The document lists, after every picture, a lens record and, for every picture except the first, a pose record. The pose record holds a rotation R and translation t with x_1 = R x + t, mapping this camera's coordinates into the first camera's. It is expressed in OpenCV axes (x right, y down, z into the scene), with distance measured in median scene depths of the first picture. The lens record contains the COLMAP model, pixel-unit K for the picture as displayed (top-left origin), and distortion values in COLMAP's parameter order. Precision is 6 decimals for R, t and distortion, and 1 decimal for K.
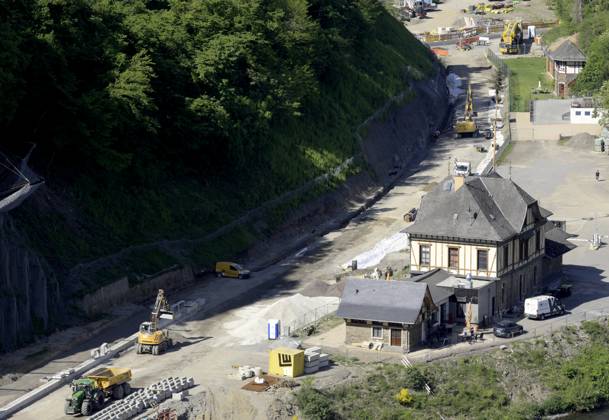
lens RADIAL K [[3117.6, 0, 305.4], [0, 3117.6, 210.1], [0, 0, 1]] dist [-0.154590, 0.000000]
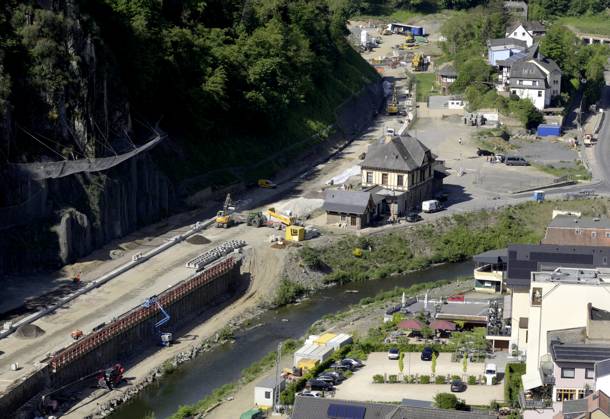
lens RADIAL K [[4004.6, 0, 304.8], [0, 4004.6, 209.2], [0, 0, 1]] dist [-0.211598, 0.000000]
pose [[0.999803, 0.015929, 0.011830, -0.028958], [-0.016086, 0.999782, 0.013307, 0.002002], [-0.011615, -0.013495, 0.999841, -1.411104]]
